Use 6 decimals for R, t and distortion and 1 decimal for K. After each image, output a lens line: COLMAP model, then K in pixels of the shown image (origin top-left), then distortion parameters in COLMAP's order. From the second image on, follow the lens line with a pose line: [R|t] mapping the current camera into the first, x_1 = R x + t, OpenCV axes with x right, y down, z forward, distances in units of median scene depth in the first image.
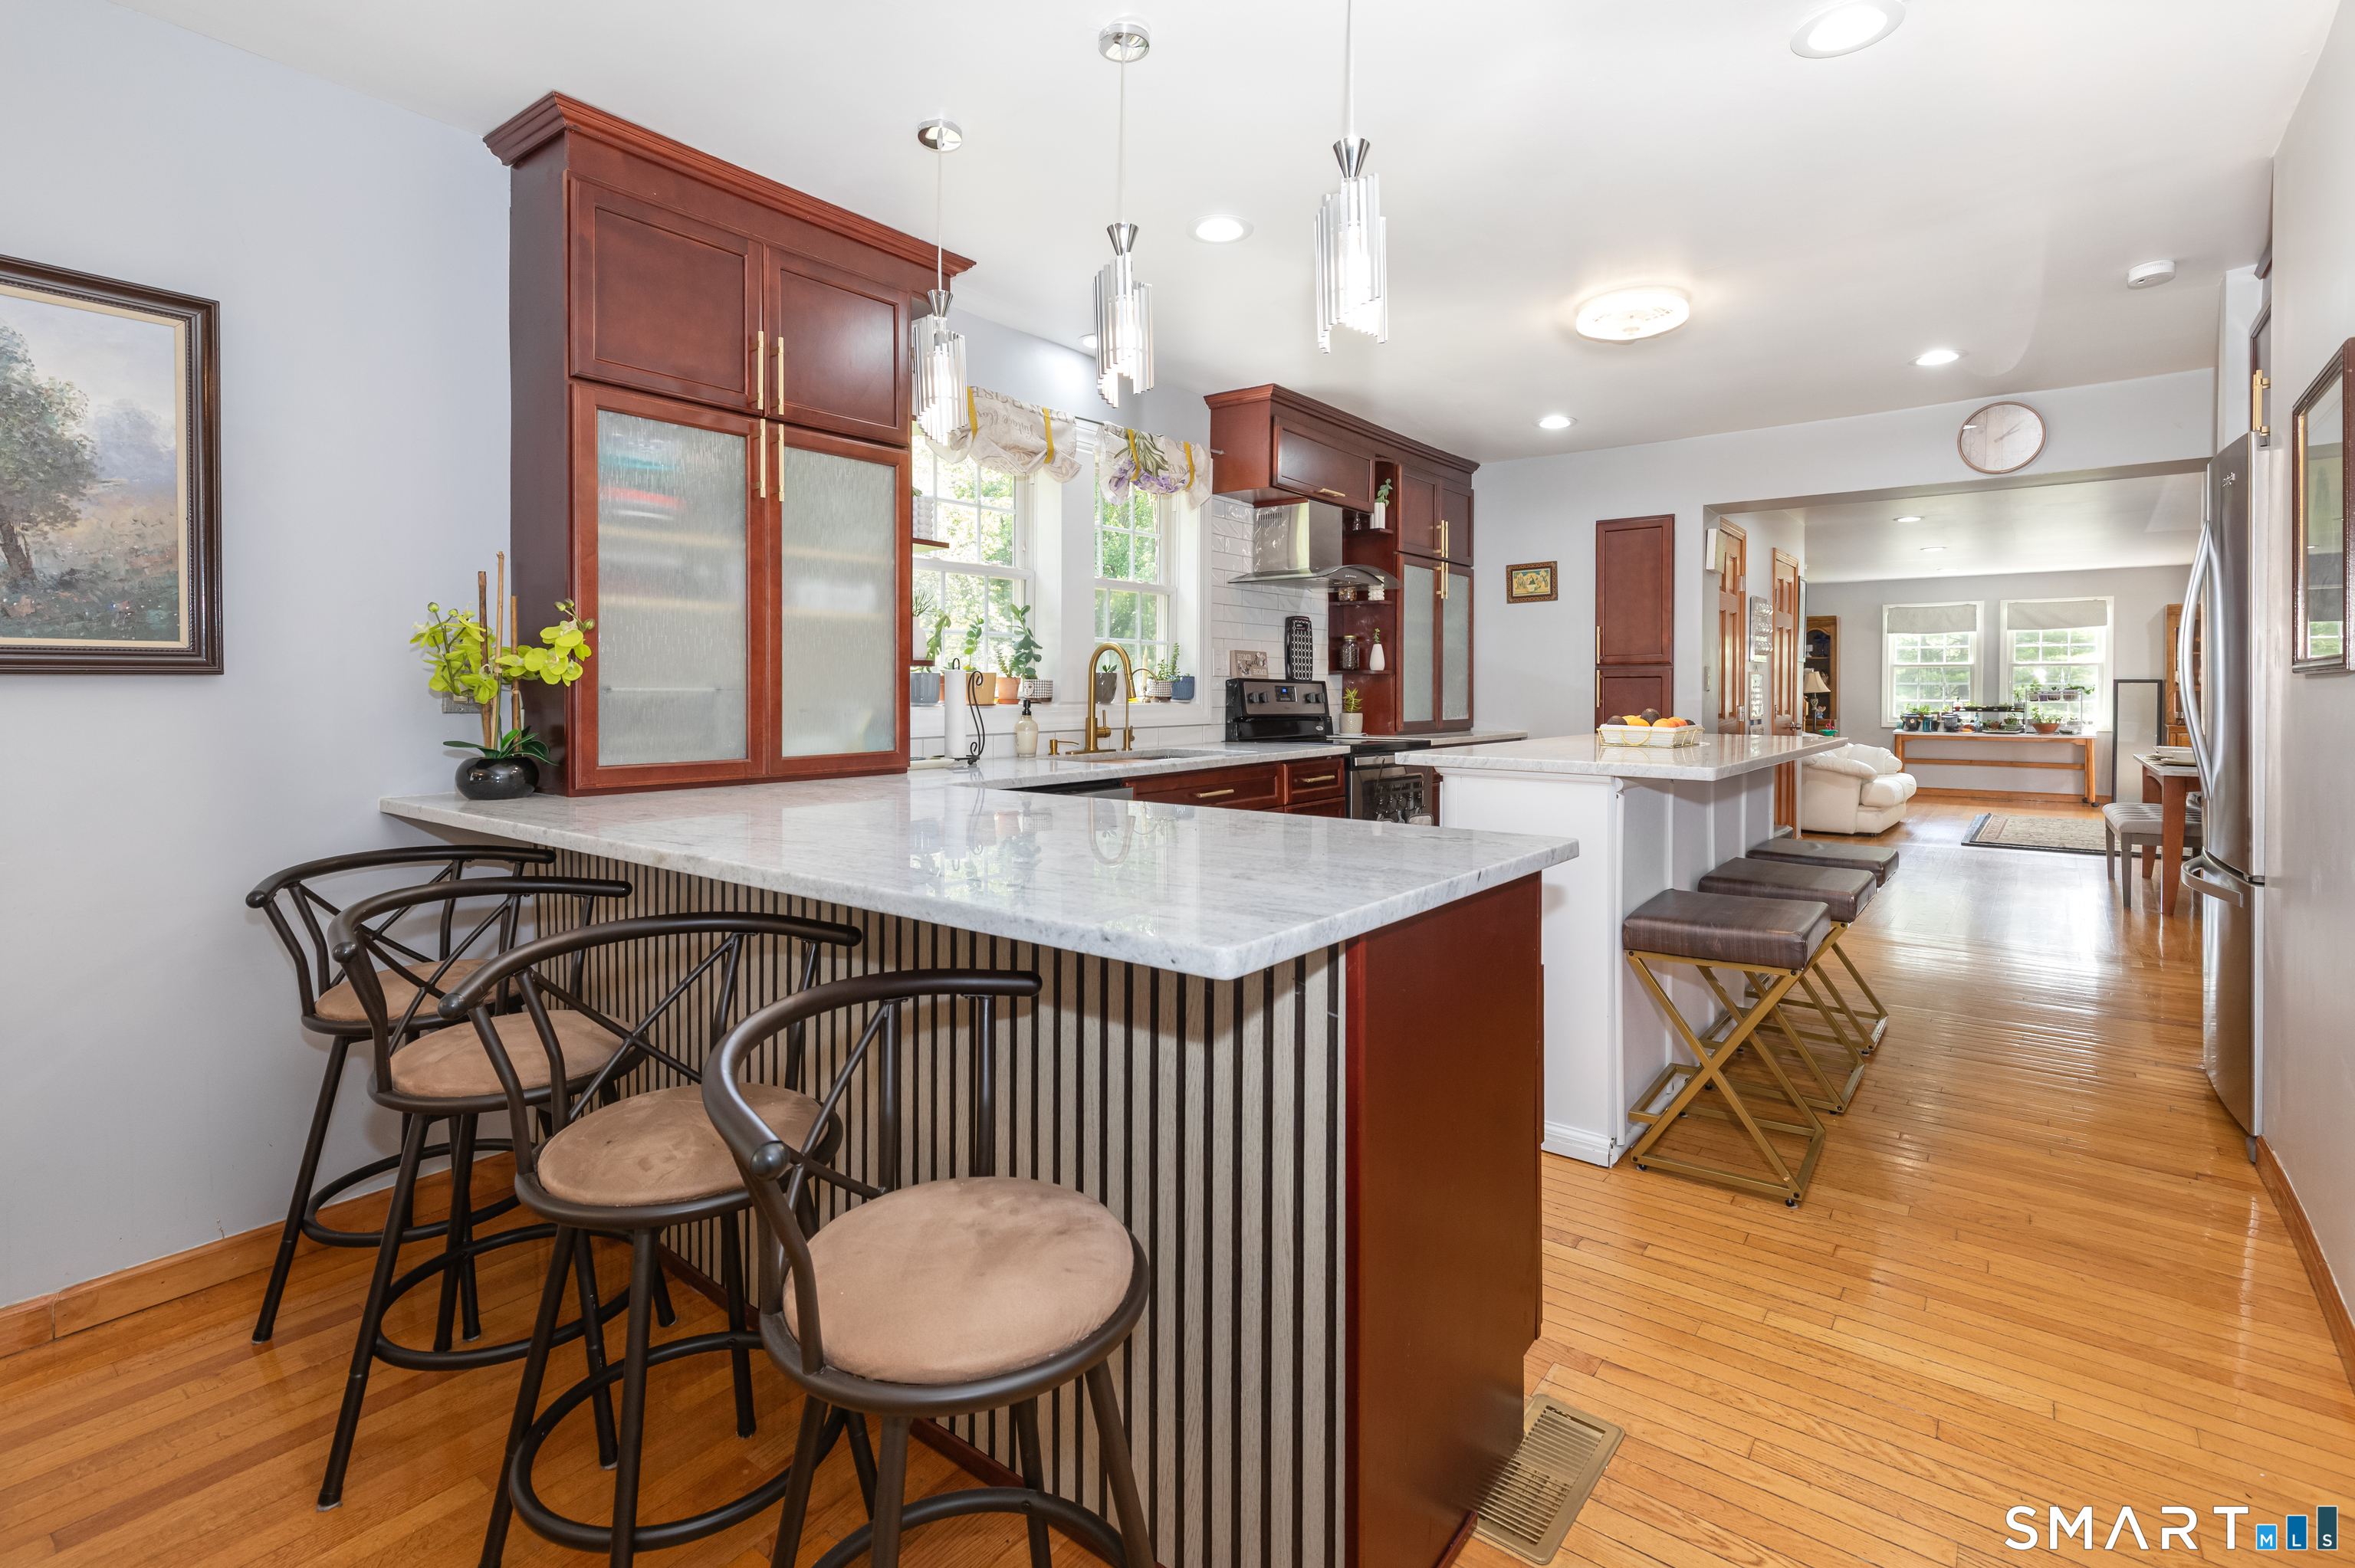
lens RADIAL K [[1082.8, 0, 1182.0], [0, 1082.8, 686.0], [0, 0, 1]] dist [0.007116, -0.002162]
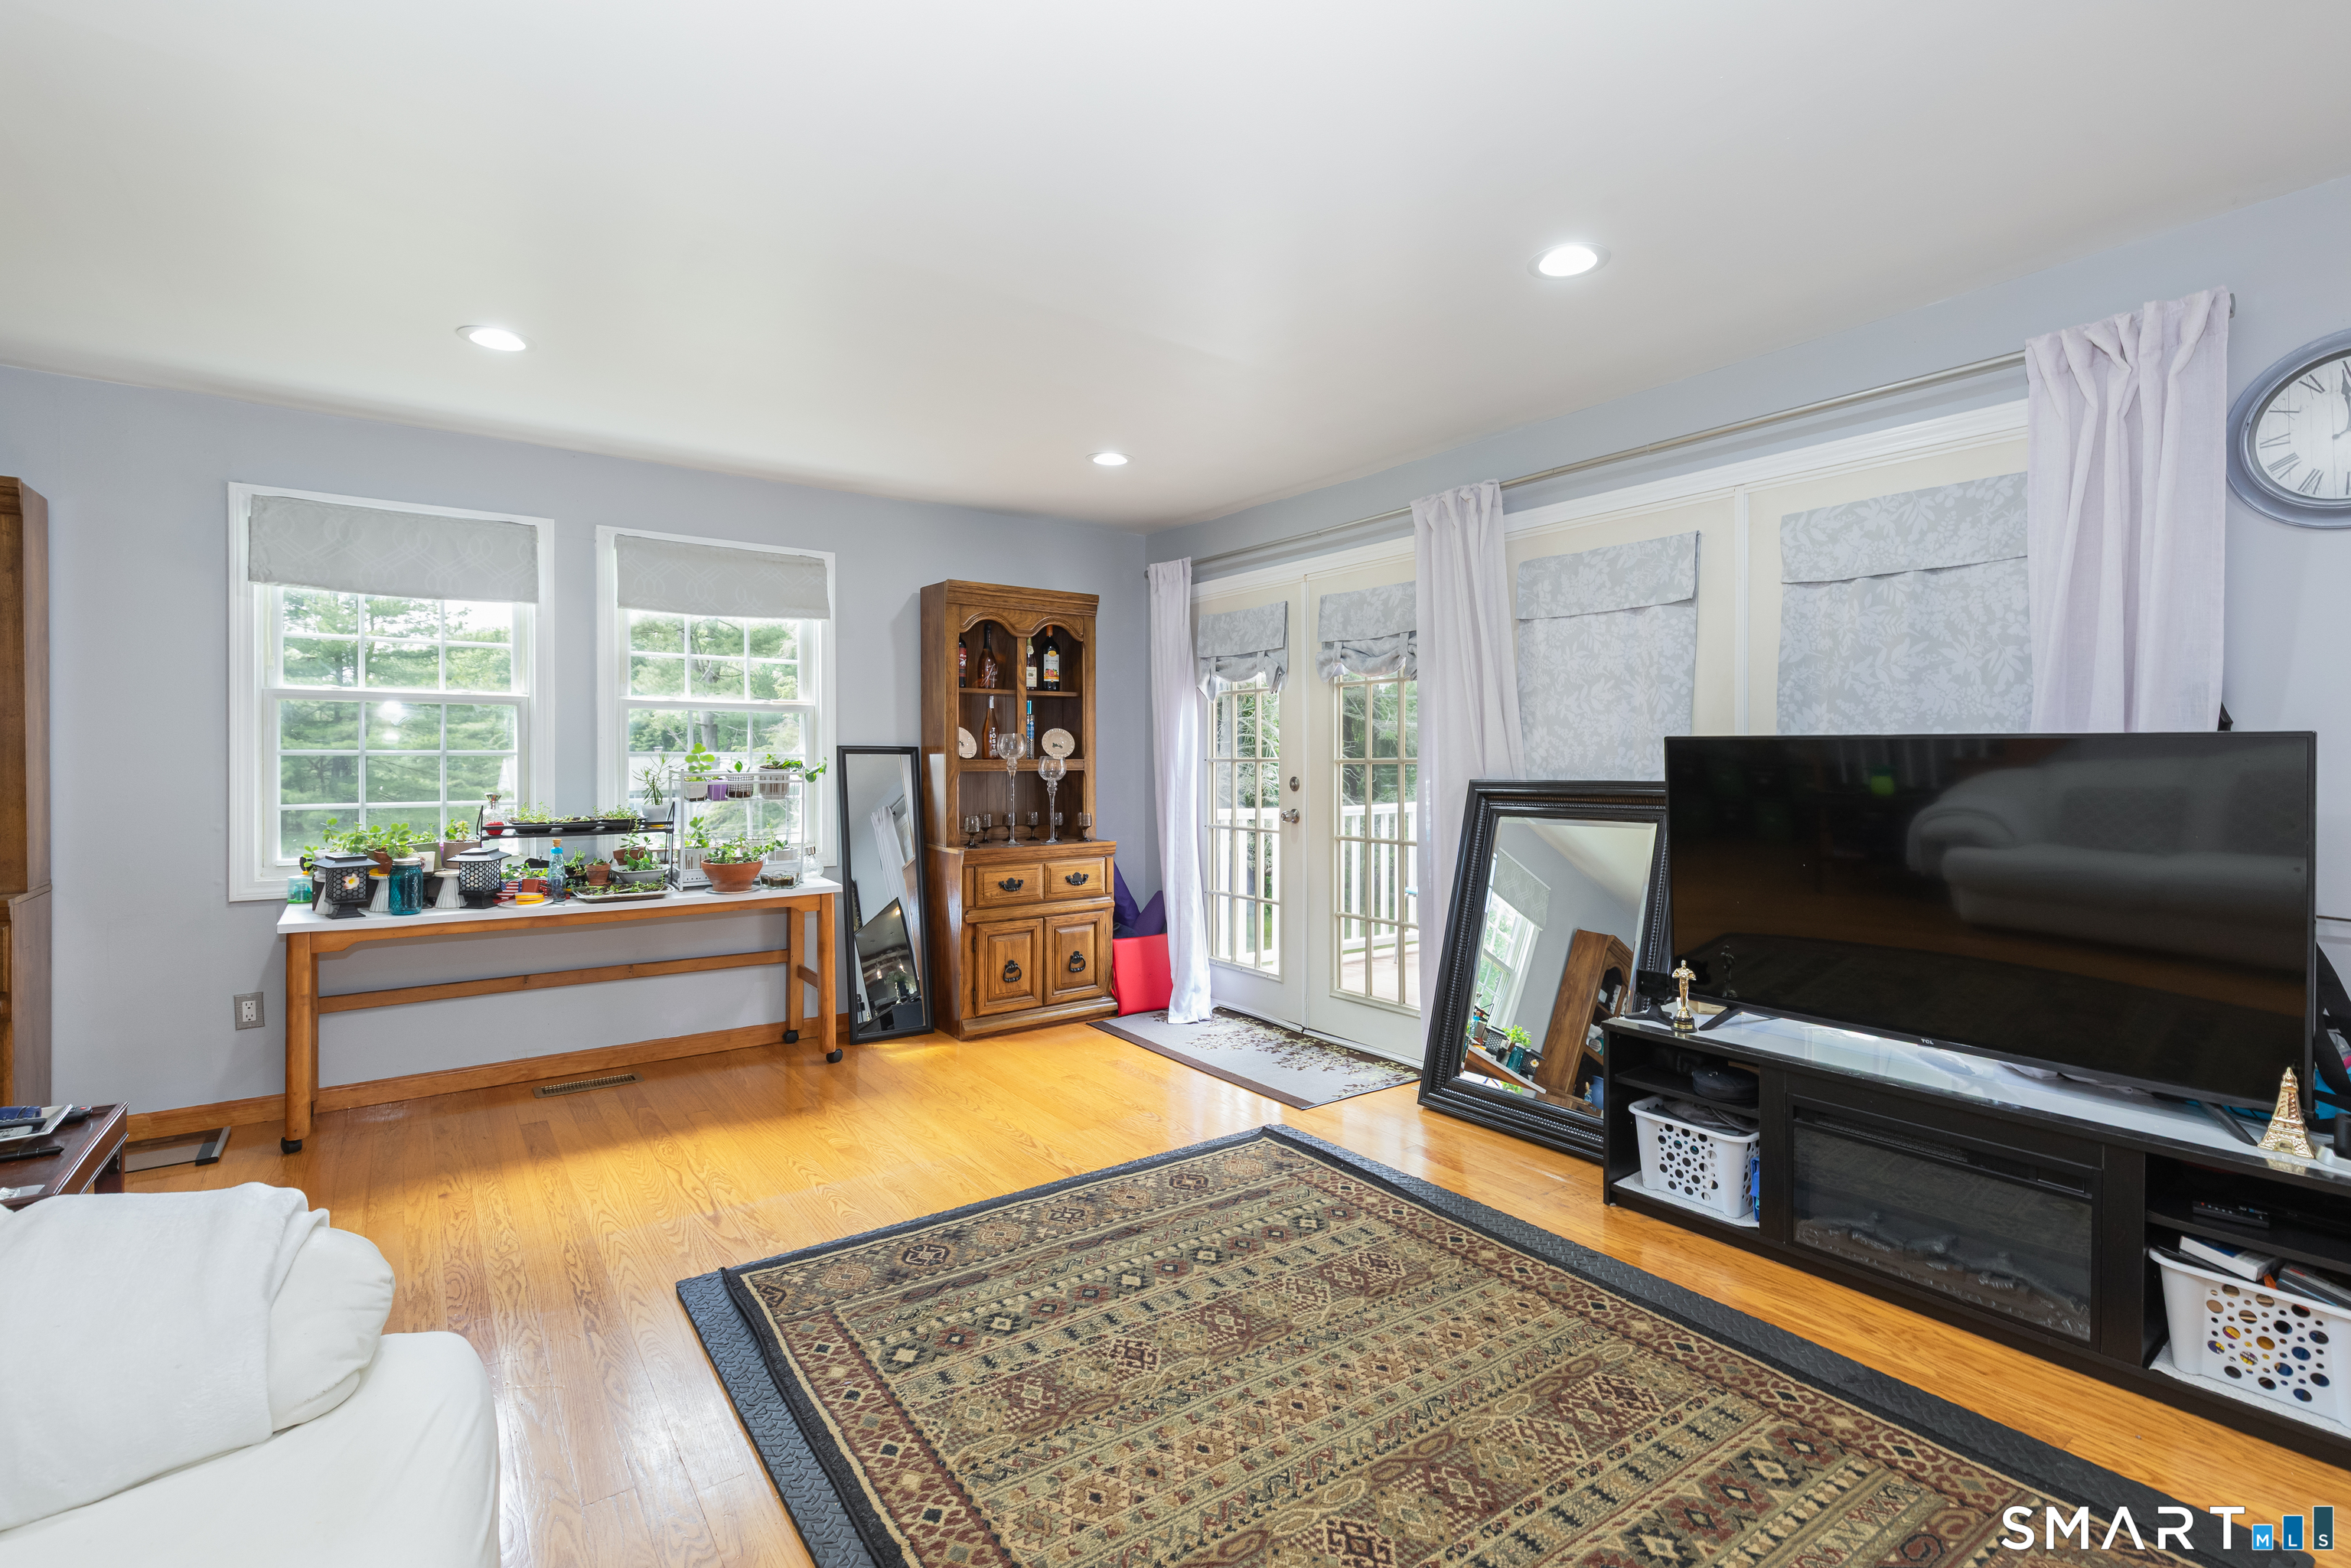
lens RADIAL K [[1081.1, 0, 1218.3], [0, 1081.1, 774.2], [0, 0, 1]] dist [0.007116, -0.002162]
pose [[0.257267, -0.014170, 0.966236, 0.999543], [0.002141, 0.999898, 0.014093, -0.000693], [-0.966338, -0.001557, 0.257272, 1.549151]]
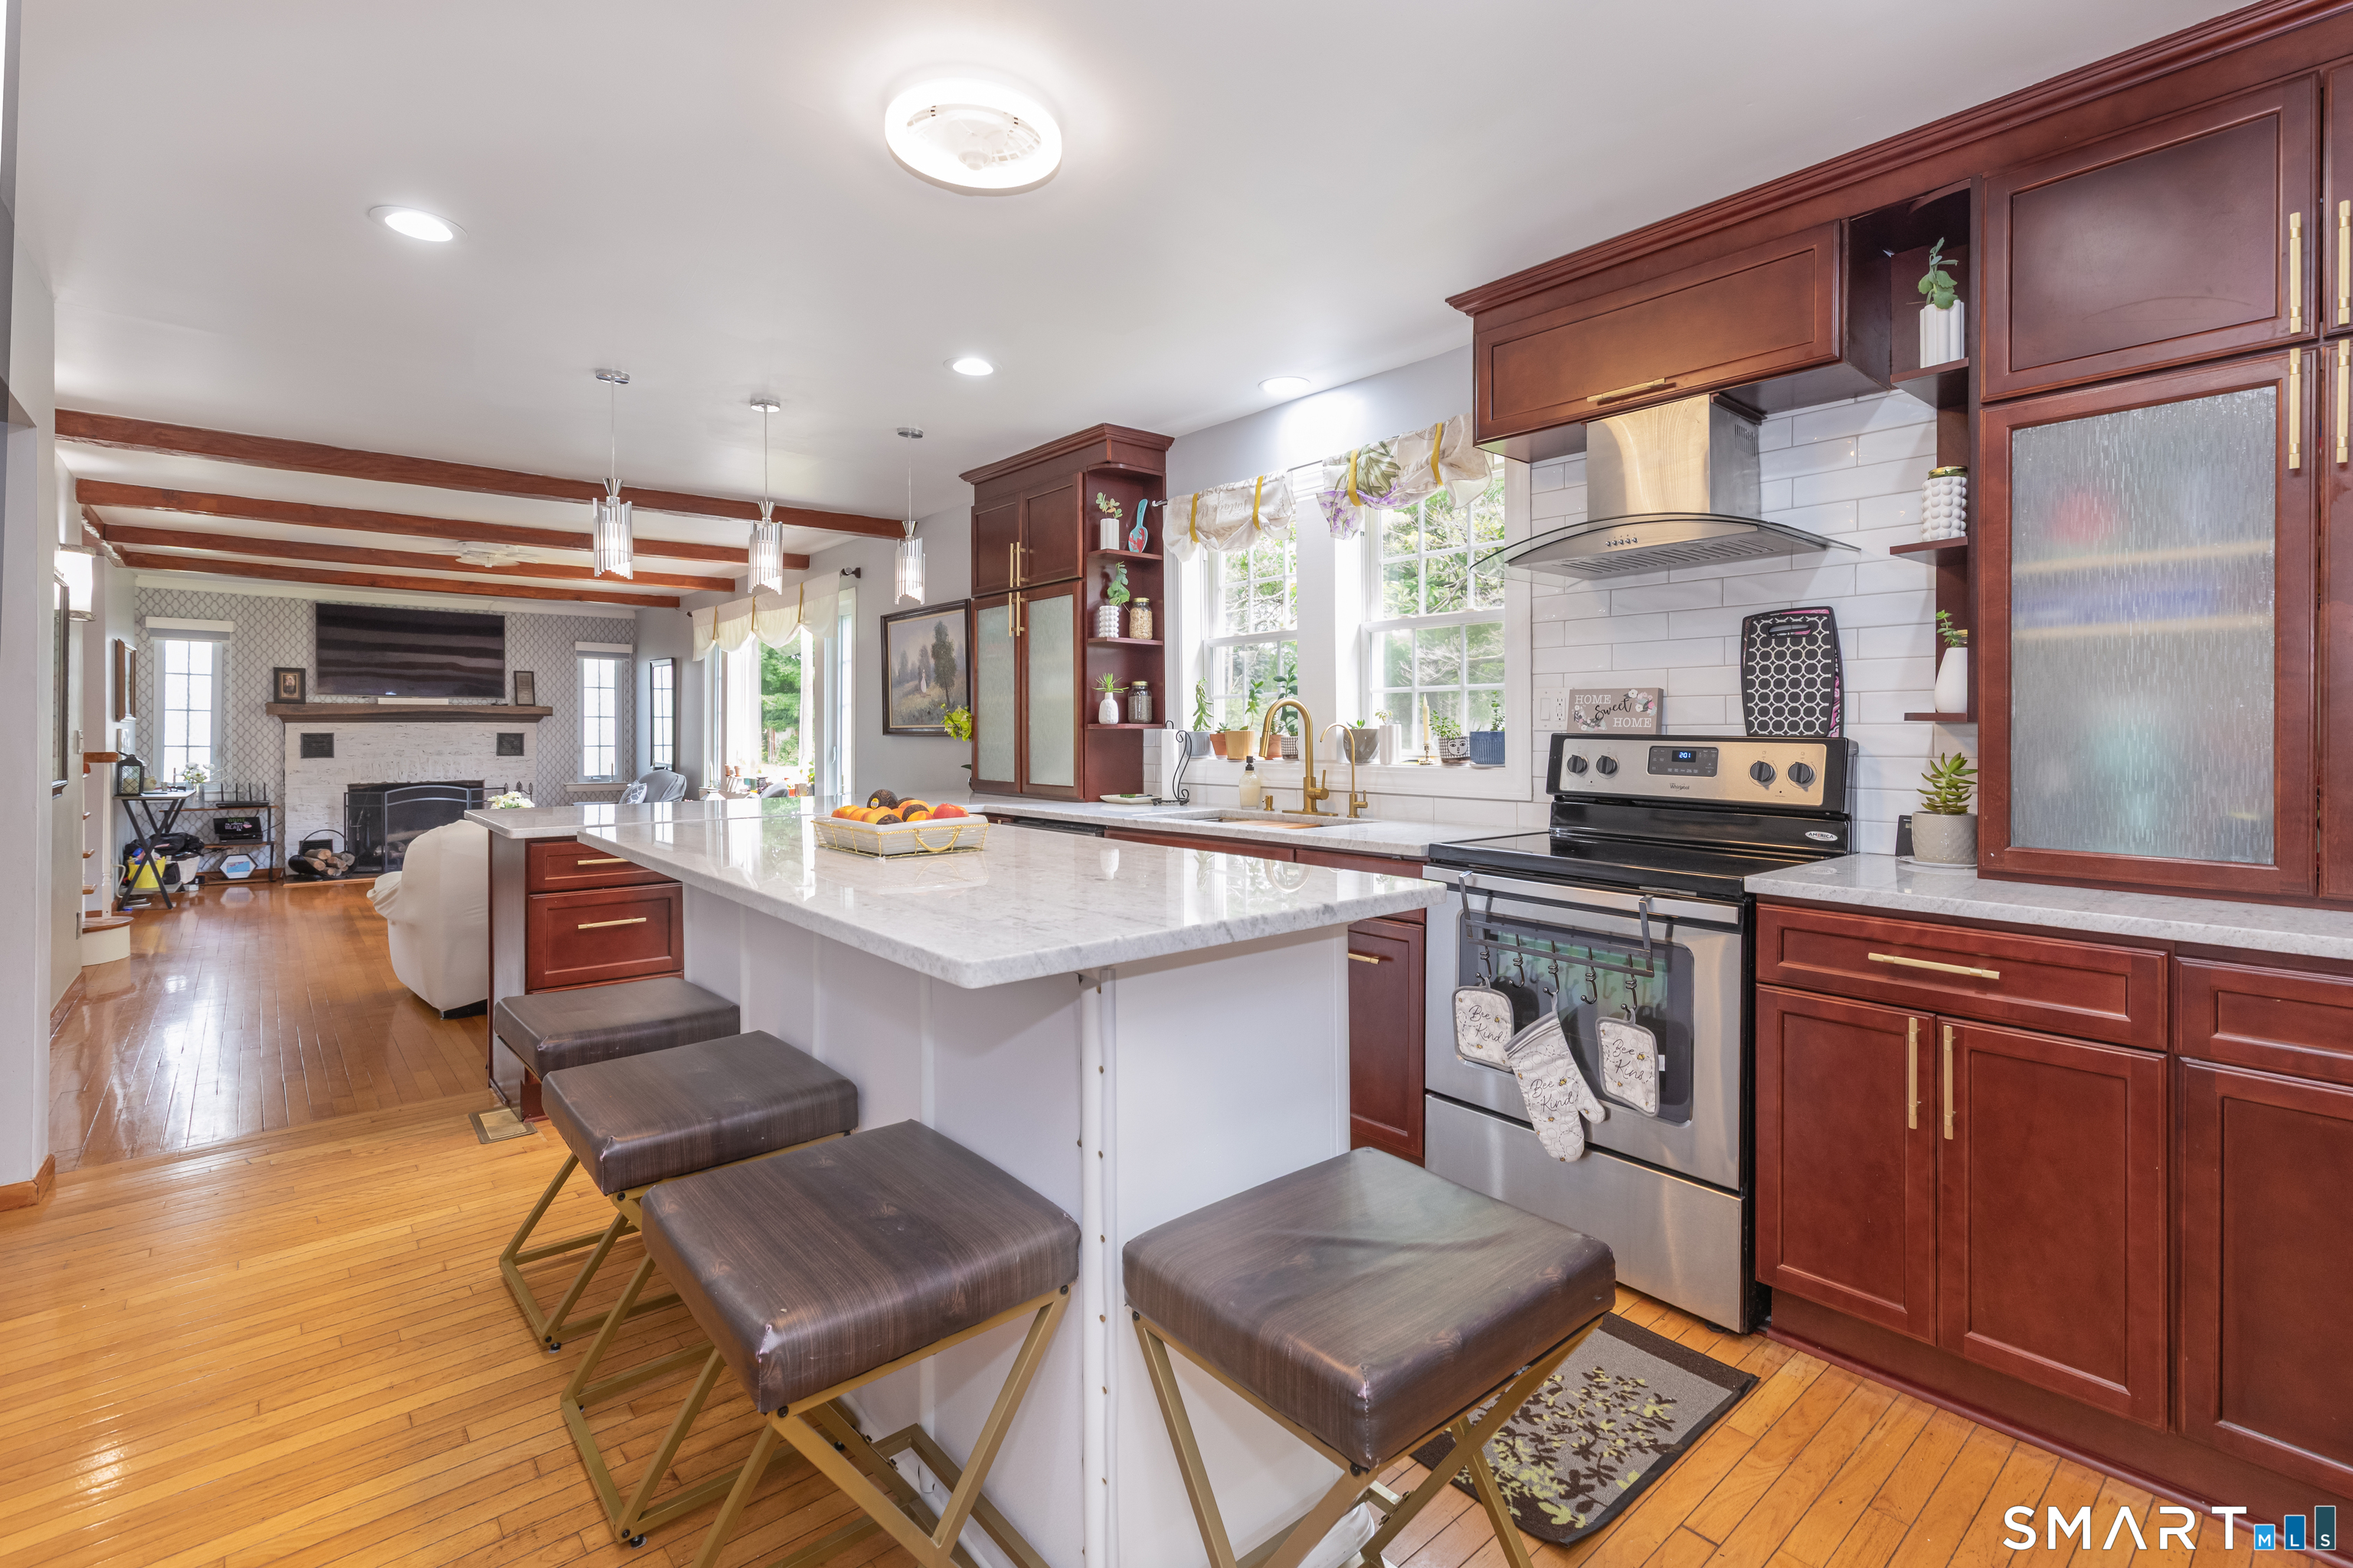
lens RADIAL K [[1082.1, 0, 1252.6], [0, 1082.1, 747.3], [0, 0, 1]] dist [0.007116, -0.002162]
pose [[-0.162655, 0.008763, -0.986644, 0.613907], [-0.003745, 0.999948, 0.009499, -0.003934], [0.986676, 0.005241, -0.162613, 0.791112]]
